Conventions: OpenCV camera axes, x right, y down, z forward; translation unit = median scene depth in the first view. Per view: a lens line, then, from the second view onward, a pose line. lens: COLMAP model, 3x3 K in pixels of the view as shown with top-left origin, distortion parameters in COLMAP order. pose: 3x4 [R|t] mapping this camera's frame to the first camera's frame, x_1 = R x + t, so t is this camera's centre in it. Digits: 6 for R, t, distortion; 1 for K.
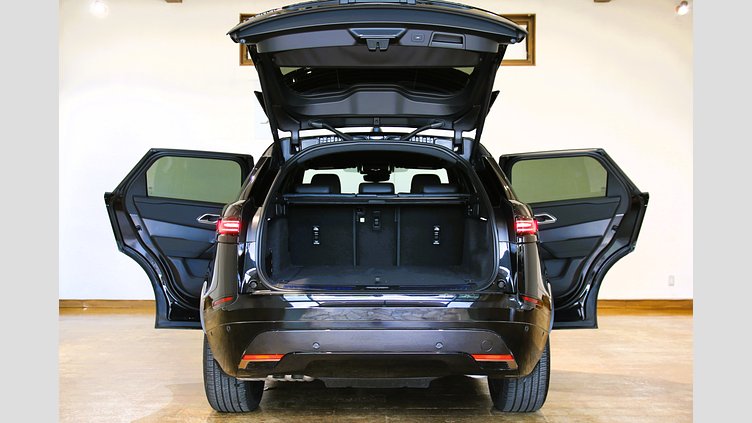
lens RADIAL K [[591.5, 0, 376.0], [0, 591.5, 211.5], [0, 0, 1]] dist [0.006720, 0.000863]
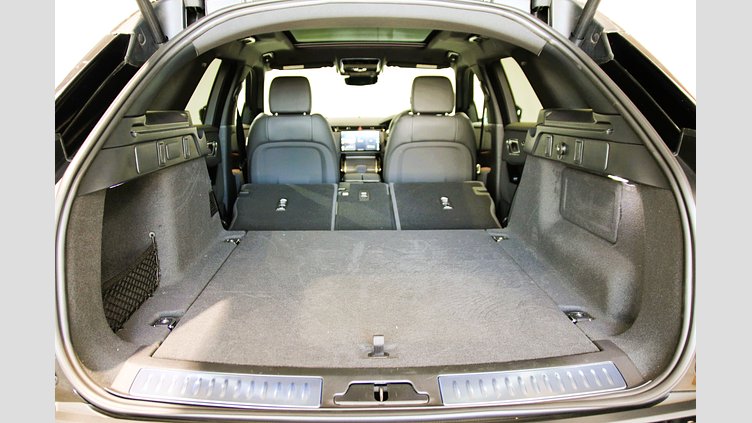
lens RADIAL K [[557.9, 0, 376.0], [0, 557.9, 211.5], [0, 0, 1]] dist [-0.005488, -0.000079]
pose [[0.999555, -0.013822, 0.026424, -0.003684], [0.009005, 0.984636, 0.174385, -0.018560], [-0.028429, -0.174069, 0.984323, 0.318424]]
